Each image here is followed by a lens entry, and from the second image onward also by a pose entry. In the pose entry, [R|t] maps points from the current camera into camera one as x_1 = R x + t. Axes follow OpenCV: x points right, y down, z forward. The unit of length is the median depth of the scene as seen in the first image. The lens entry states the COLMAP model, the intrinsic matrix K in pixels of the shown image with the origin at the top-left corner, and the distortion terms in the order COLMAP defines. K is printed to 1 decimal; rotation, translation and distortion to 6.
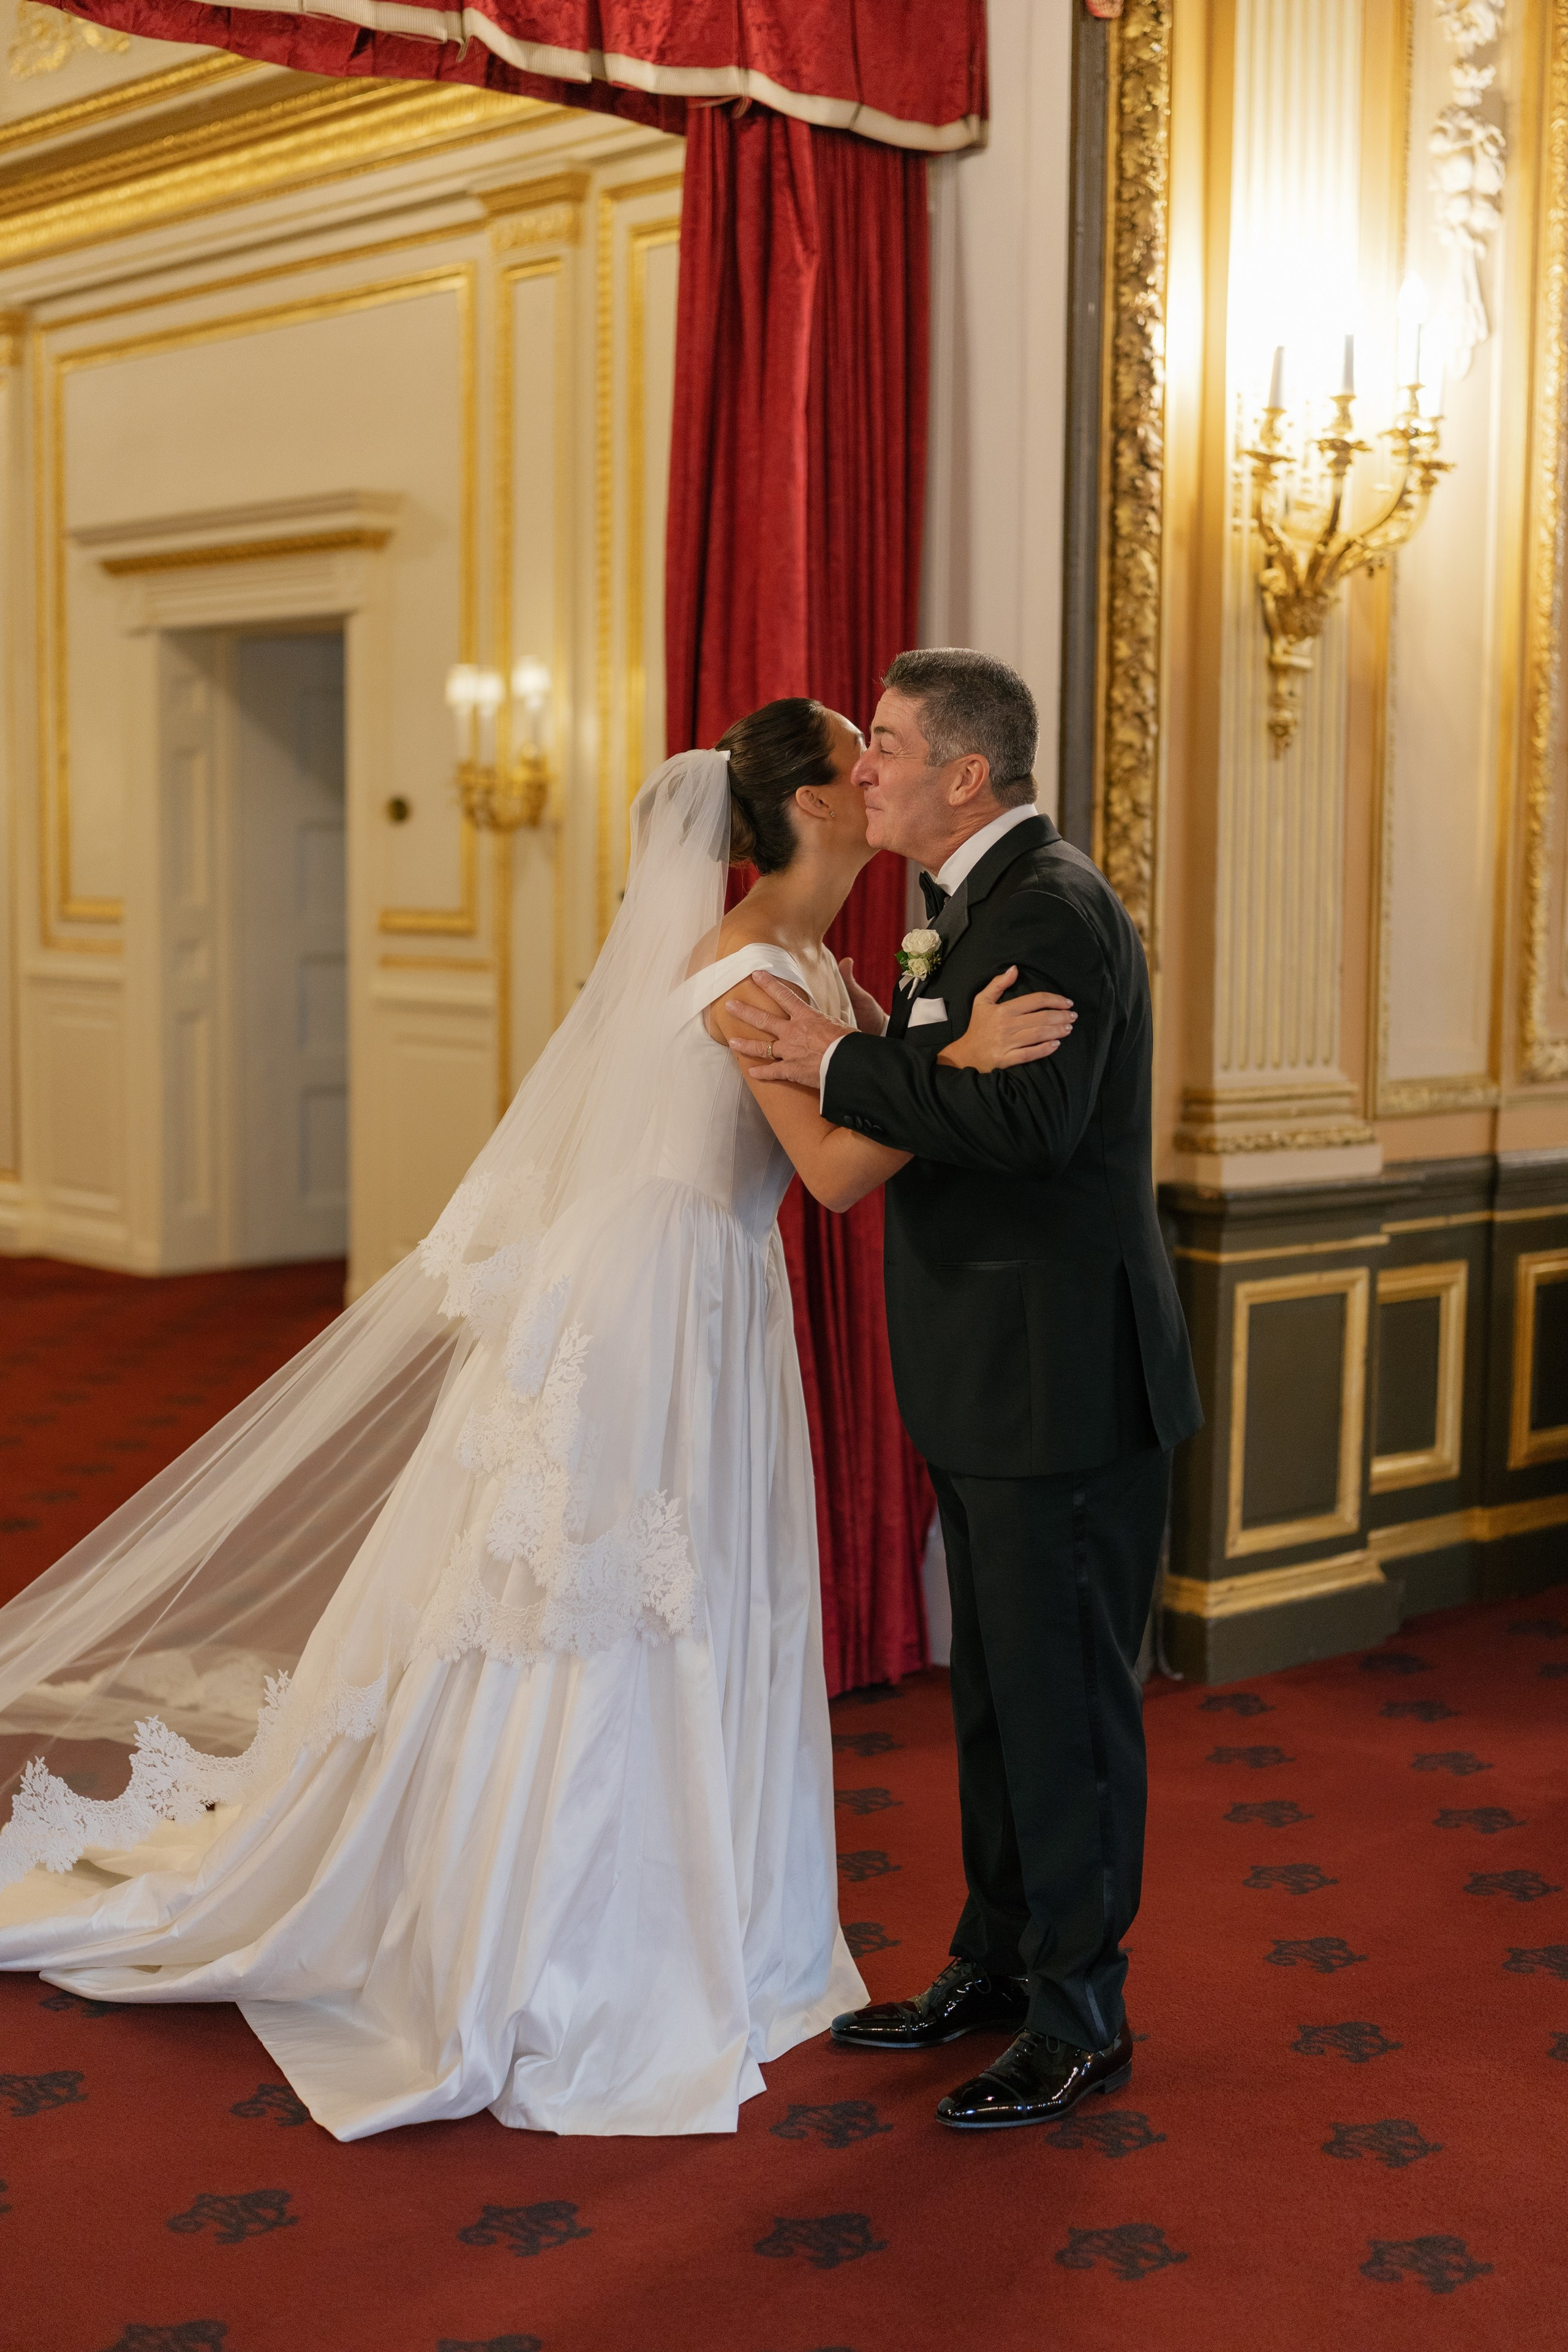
lens RADIAL K [[3241.6, 0, 784.0], [0, 3241.6, 1176.0], [0, 0, 1]] dist [0.004993, -0.009224]
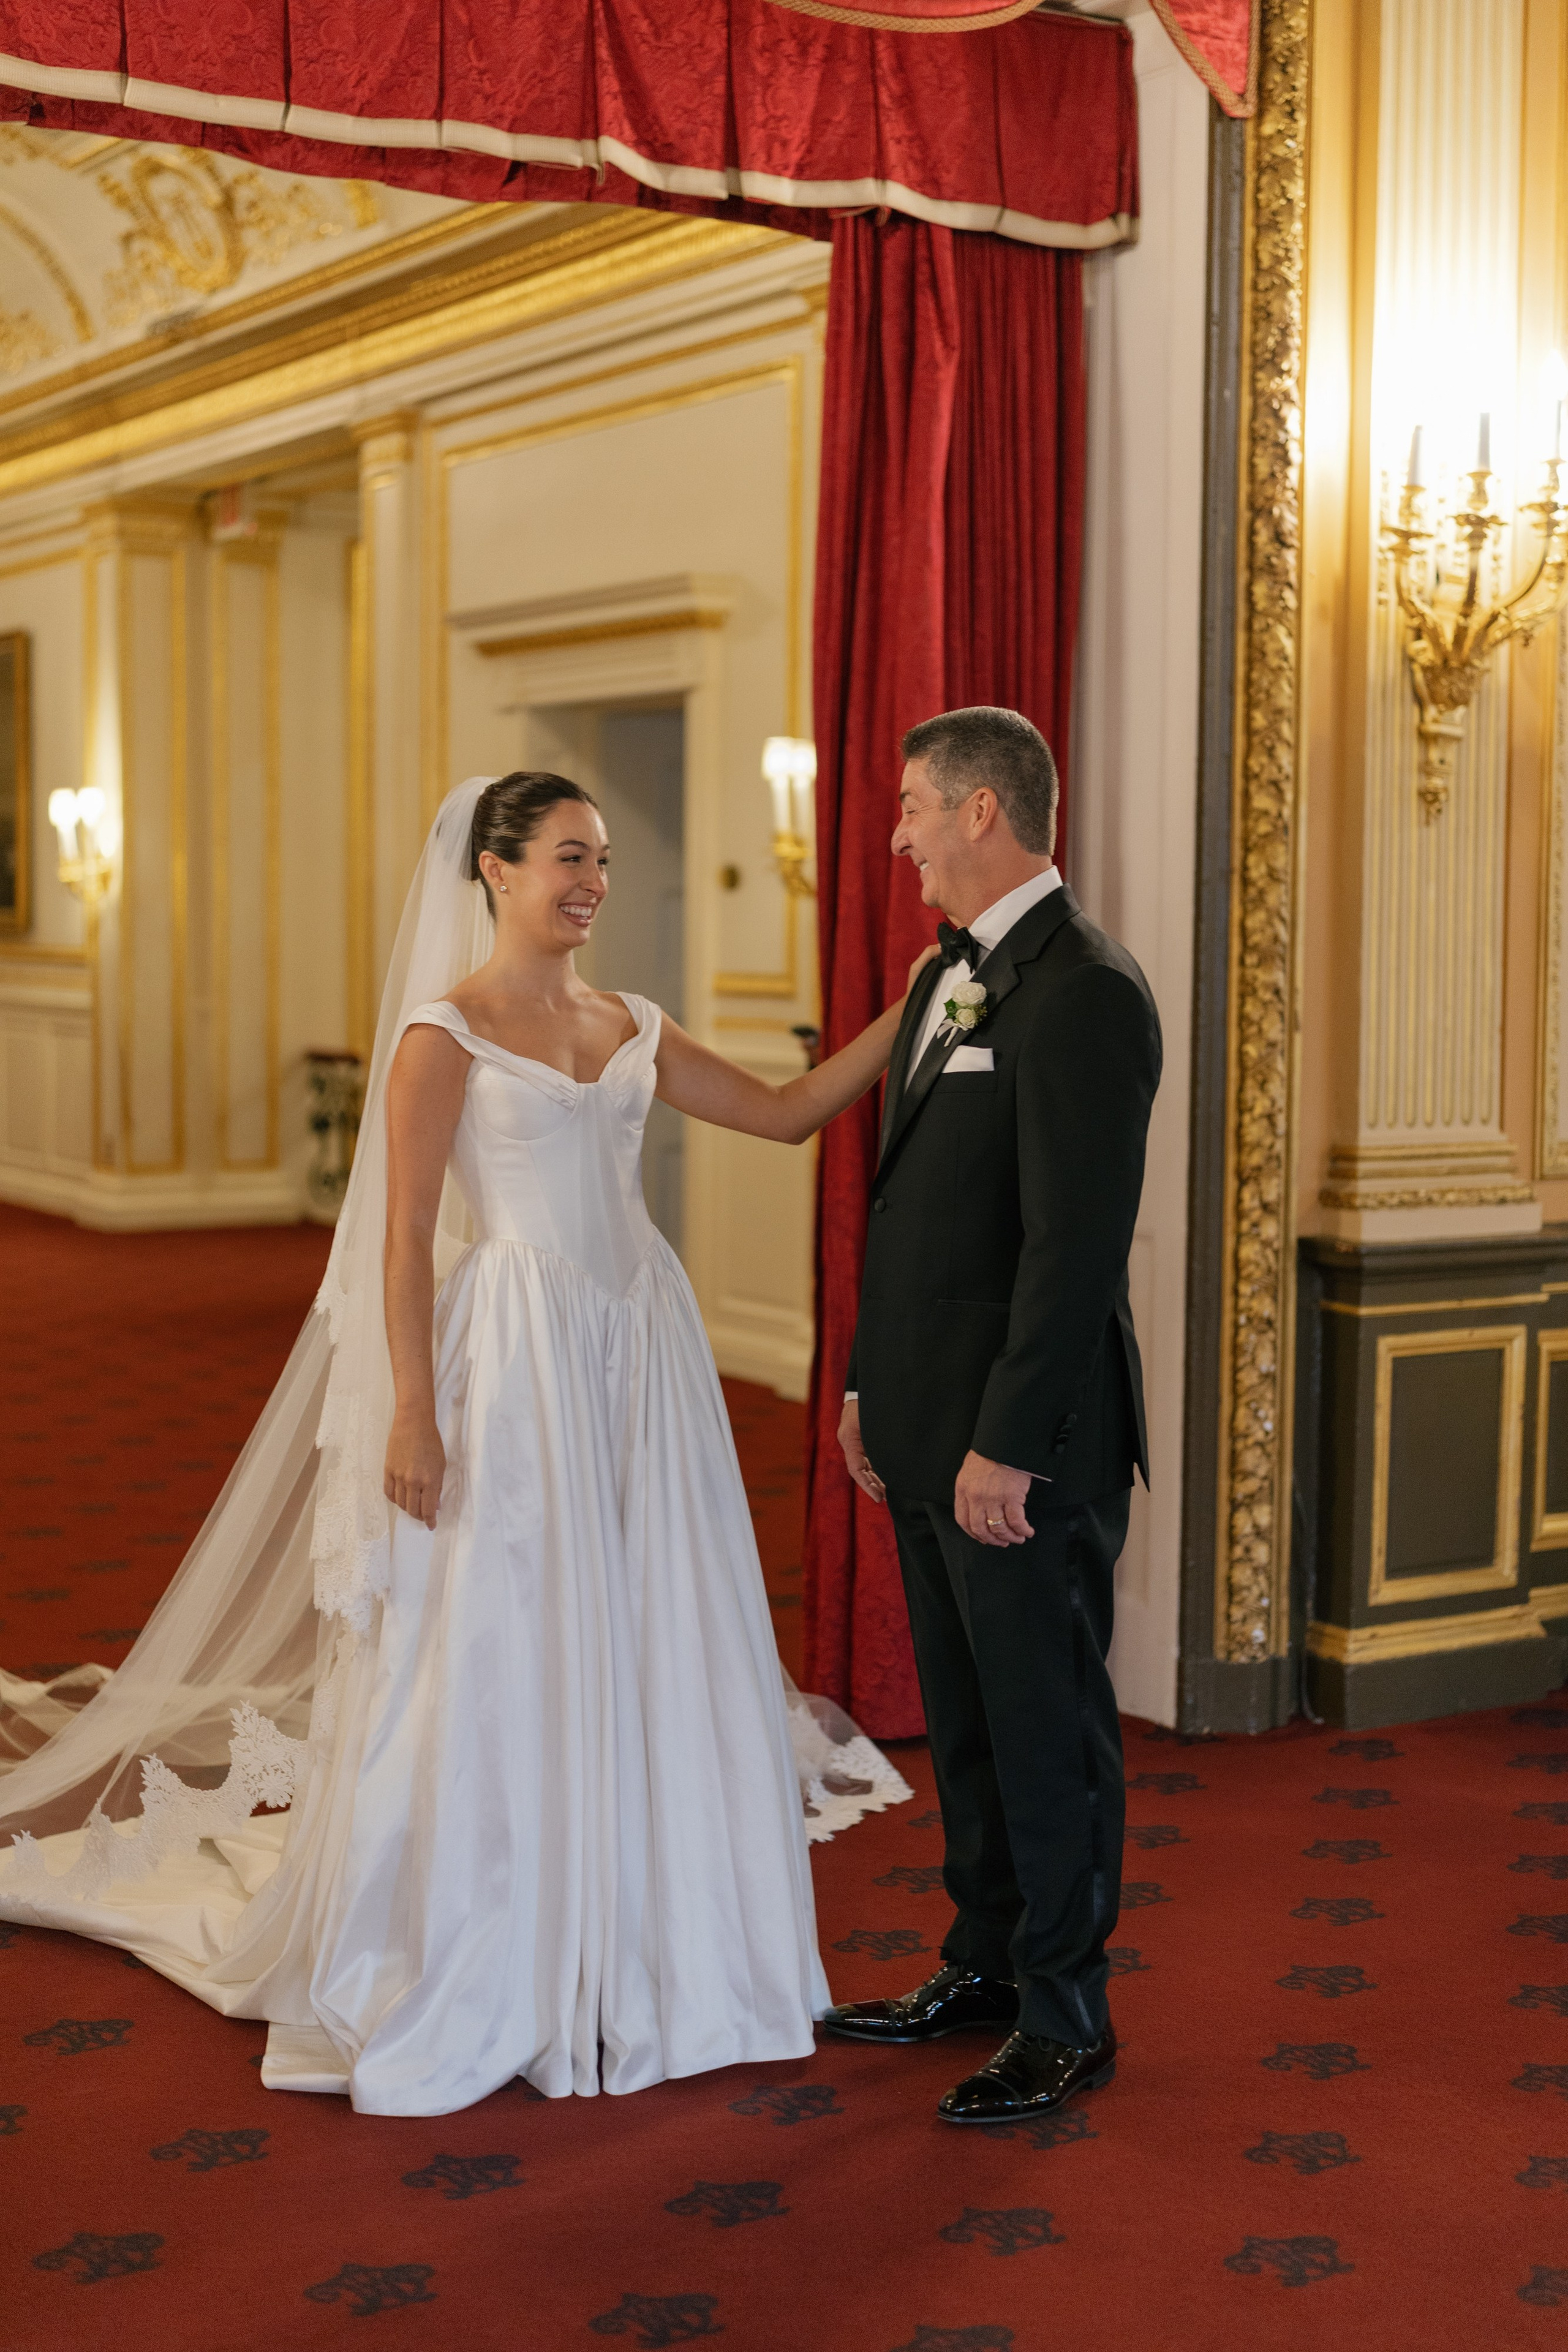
lens RADIAL K [[3239.1, 0, 793.7], [0, 3239.1, 1144.5], [0, 0, 1]] dist [0.010463, -0.009625]
pose [[0.987384, 0.011217, -0.157944, 0.123490], [-0.016099, 0.999430, -0.029664, 0.006196], [0.157521, 0.031833, 0.987002, -0.041001]]
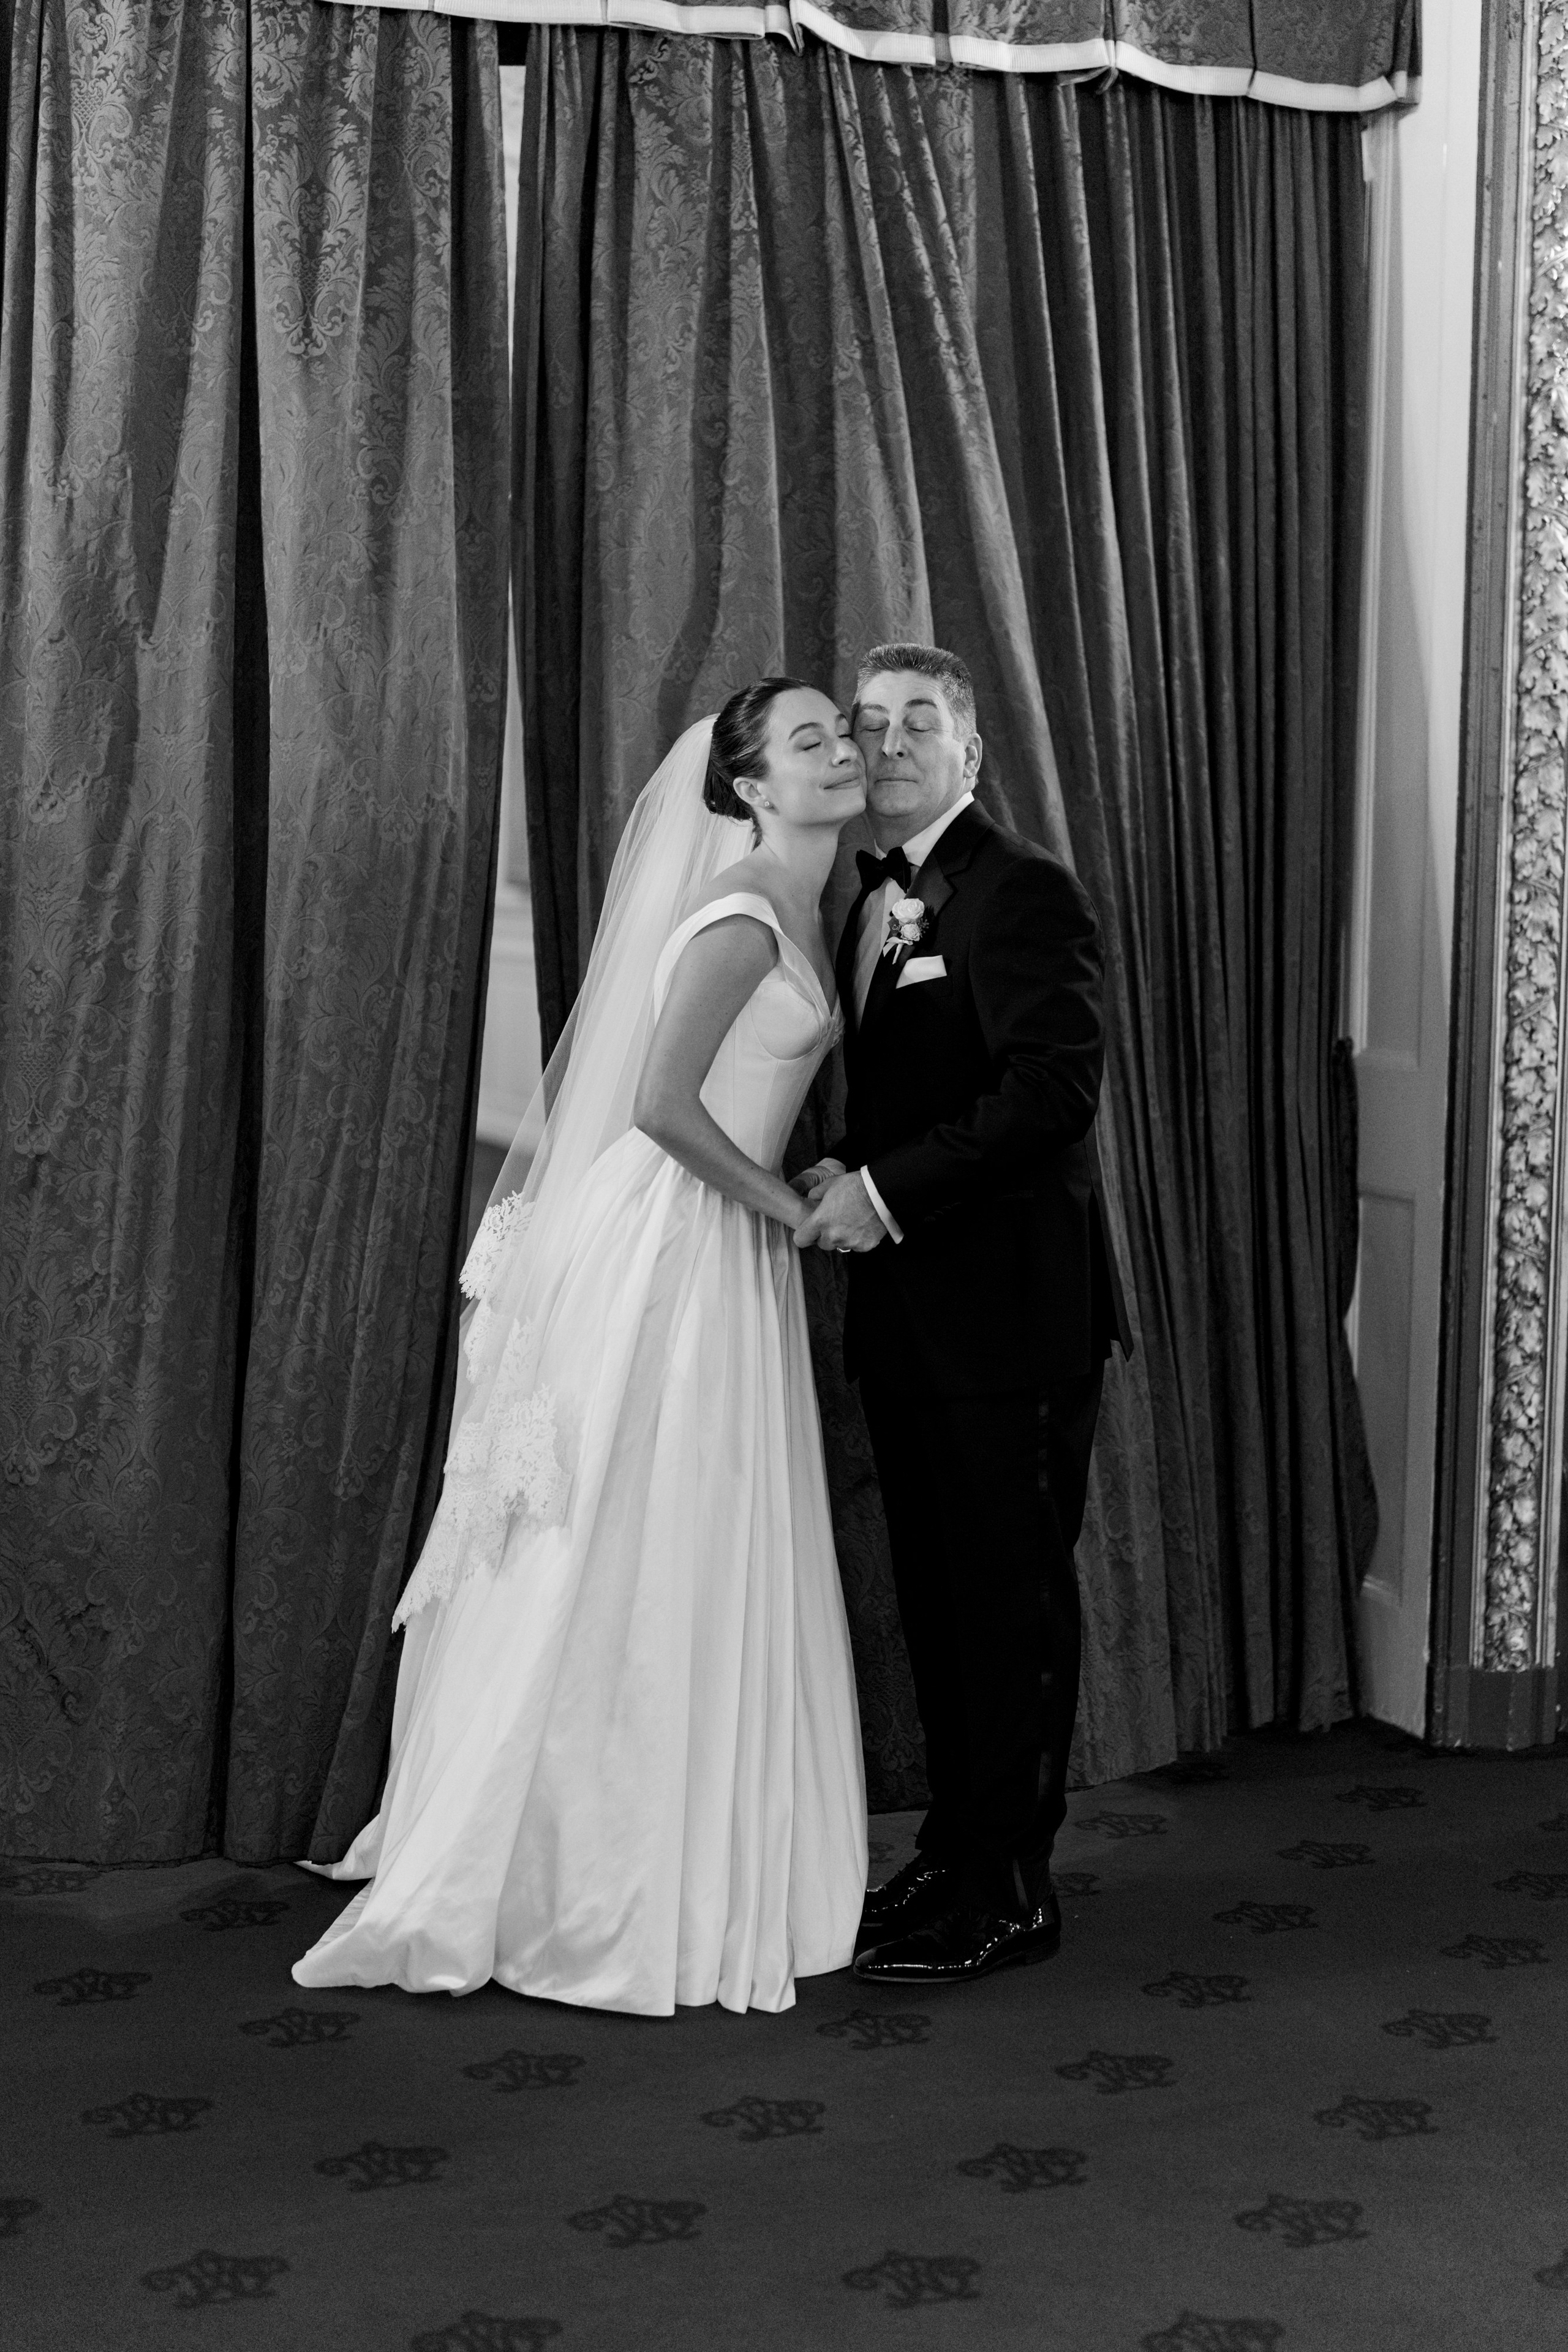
lens RADIAL K [[3241.6, 0, 784.0], [0, 3241.6, 1176.0], [0, 0, 1]] dist [0.004993, -0.009224]
pose [[0.931581, 0.035627, -0.361785, 0.248482], [-0.040395, 0.999168, -0.005621, 0.008849], [0.361284, 0.019851, 0.932245, 0.056106]]
